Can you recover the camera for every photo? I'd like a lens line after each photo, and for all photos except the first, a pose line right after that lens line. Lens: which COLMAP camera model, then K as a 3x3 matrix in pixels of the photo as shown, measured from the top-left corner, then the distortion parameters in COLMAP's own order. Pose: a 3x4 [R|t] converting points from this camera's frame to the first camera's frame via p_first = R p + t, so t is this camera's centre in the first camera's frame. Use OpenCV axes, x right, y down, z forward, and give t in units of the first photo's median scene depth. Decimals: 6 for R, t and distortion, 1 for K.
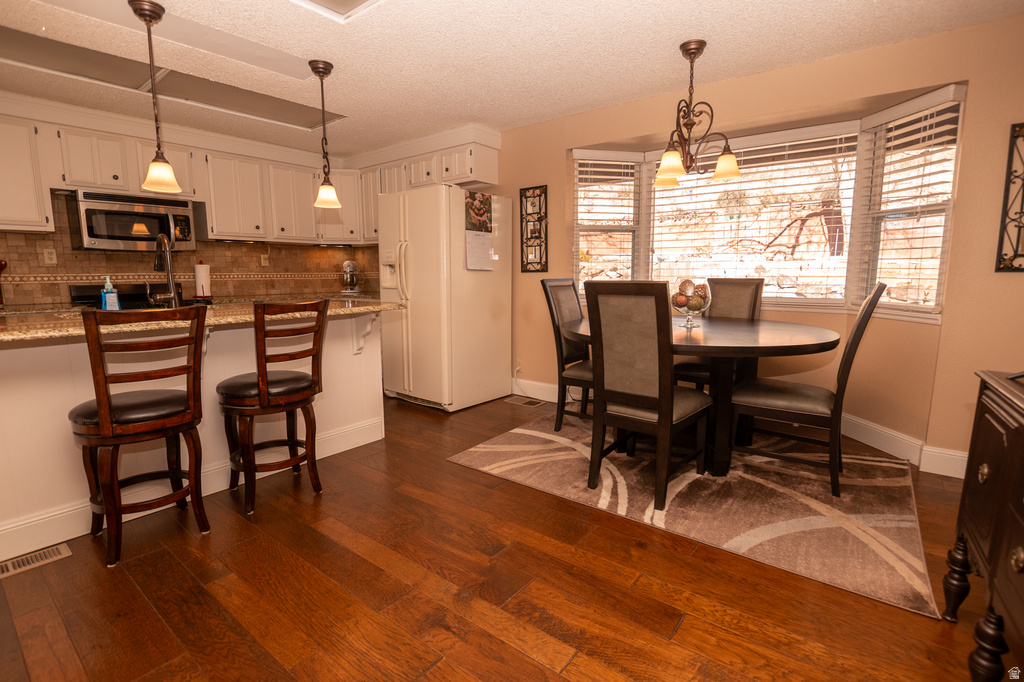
lens RADIAL K [[473.3, 0, 522.3], [0, 473.3, 340.7], [0, 0, 1]] dist [-0.034342, 0.006257]
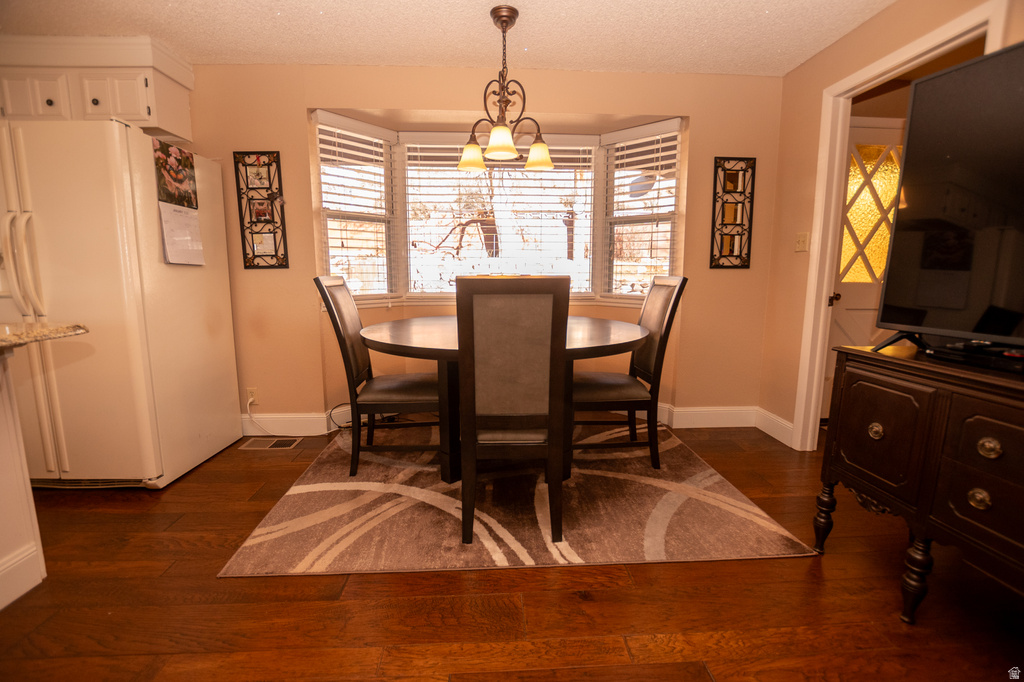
lens RADIAL K [[453.9, 0, 515.7], [0, 453.9, 341.8], [0, 0, 1]] dist [-0.034337, 0.005108]
pose [[0.760716, -0.094546, 0.642162, -0.169209], [0.088949, 0.995186, 0.041152, -0.029762], [-0.642961, 0.025815, 0.765464, 0.257922]]
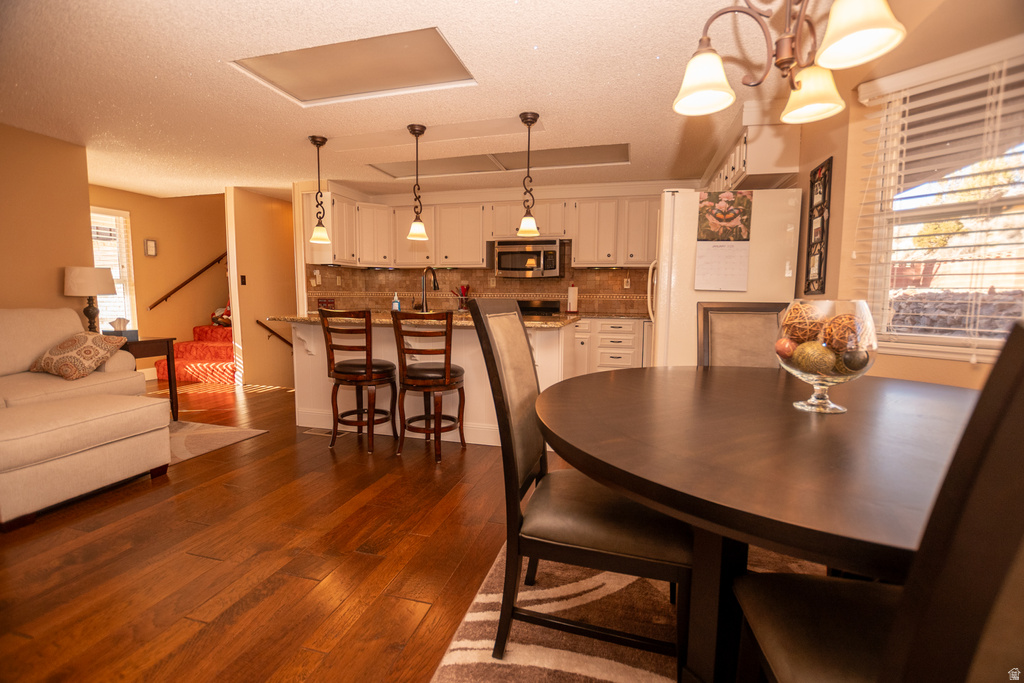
lens RADIAL K [[453.9, 0, 517.5], [0, 453.9, 339.7], [0, 0, 1]] dist [-0.034337, 0.005108]
pose [[0.395185, 0.092752, -0.913907, 0.520843], [-0.142666, 0.989015, 0.038684, -0.058412], [0.907455, 0.115096, 0.404077, 0.465501]]
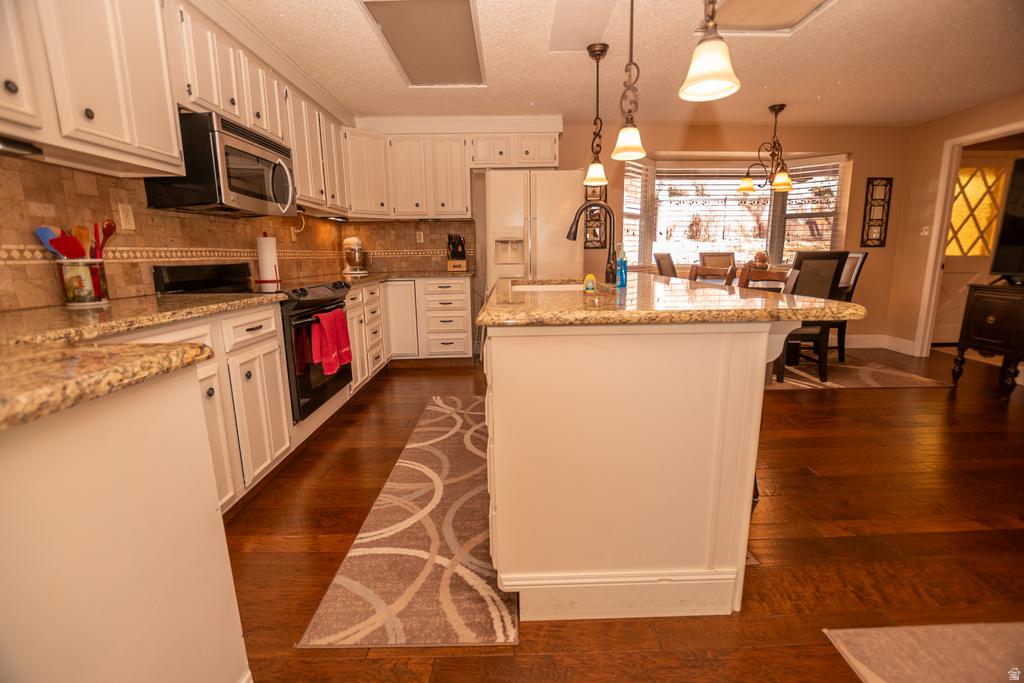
lens RADIAL K [[453.9, 0, 518.1], [0, 453.9, 345.2], [0, 0, 1]] dist [-0.034337, 0.005108]
pose [[0.780260, -0.127996, 0.612218, -1.043472], [0.097573, 0.991762, 0.082991, -0.018844], [-0.617797, -0.005019, 0.786322, 0.250121]]
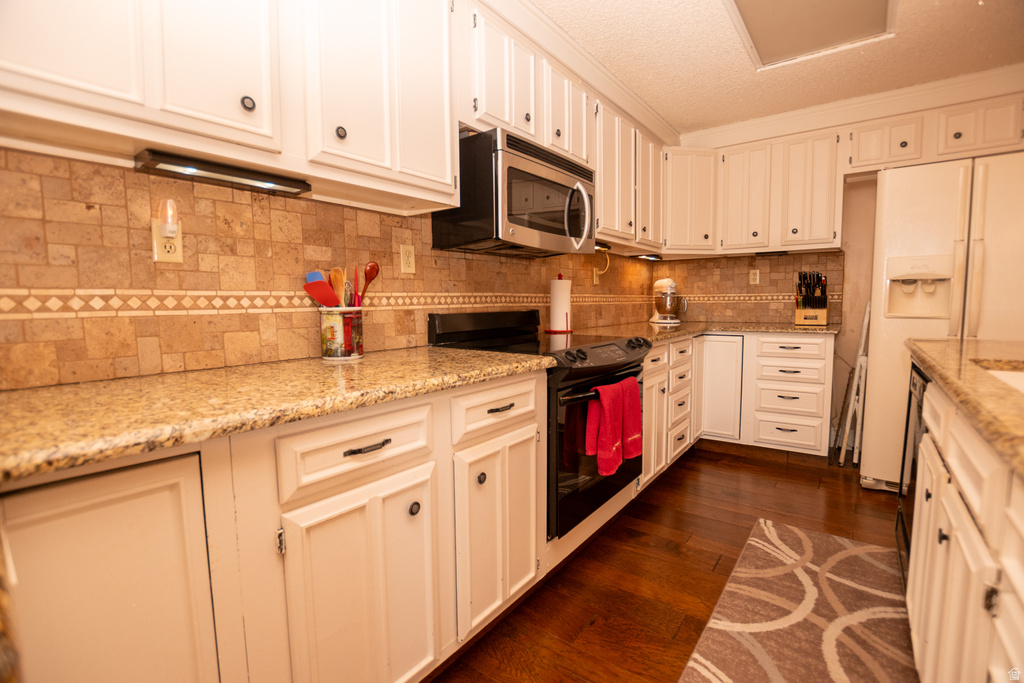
lens RADIAL K [[453.9, 0, 519.5], [0, 453.9, 339.2], [0, 0, 1]] dist [-0.034337, 0.005108]
pose [[0.999937, -0.007364, 0.008513, -0.939390], [0.007834, 0.998366, -0.056598, -0.063913], [-0.008082, 0.056661, 0.998361, 0.502834]]
